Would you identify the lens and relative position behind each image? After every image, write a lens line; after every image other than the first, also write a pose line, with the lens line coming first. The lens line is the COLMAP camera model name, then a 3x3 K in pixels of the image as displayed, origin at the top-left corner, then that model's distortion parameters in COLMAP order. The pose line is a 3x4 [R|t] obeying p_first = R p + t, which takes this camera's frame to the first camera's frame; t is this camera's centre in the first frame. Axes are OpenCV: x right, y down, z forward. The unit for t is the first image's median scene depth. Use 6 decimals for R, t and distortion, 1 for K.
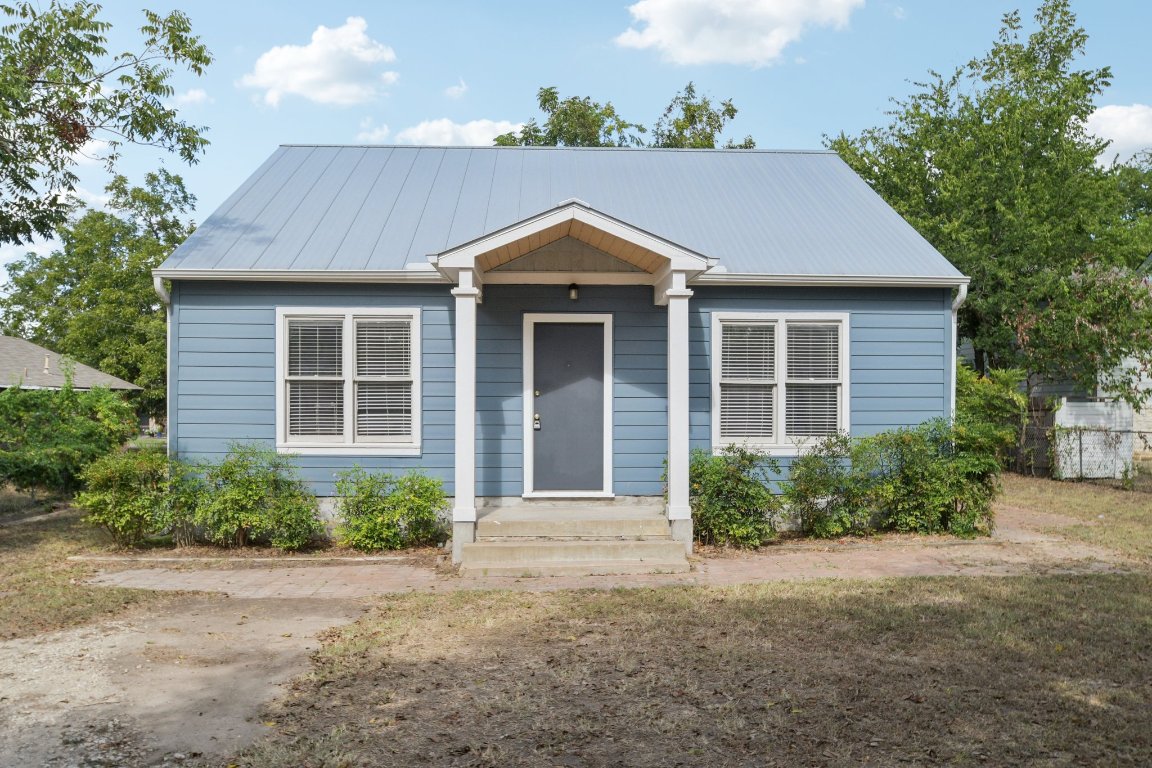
lens RADIAL K [[868.7, 0, 576.0], [0, 868.7, 384.0], [0, 0, 1]] dist [0.027430, -0.001637]
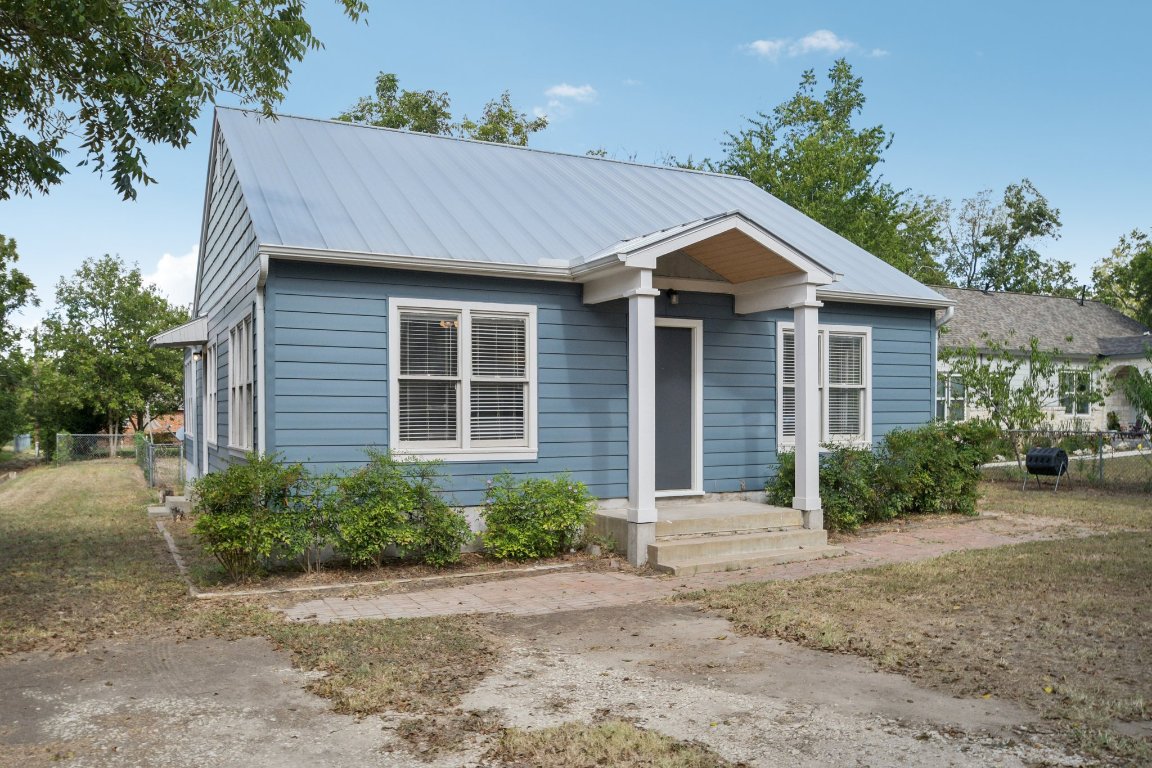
lens RADIAL K [[895.2, 0, 576.6], [0, 895.2, 405.7], [0, 0, 1]] dist [-0.008301, -0.002227]
pose [[0.900855, -0.001846, 0.434116, -0.567147], [-0.010144, 0.999628, 0.025302, -0.002904], [-0.434001, -0.027197, 0.900502, 0.090318]]
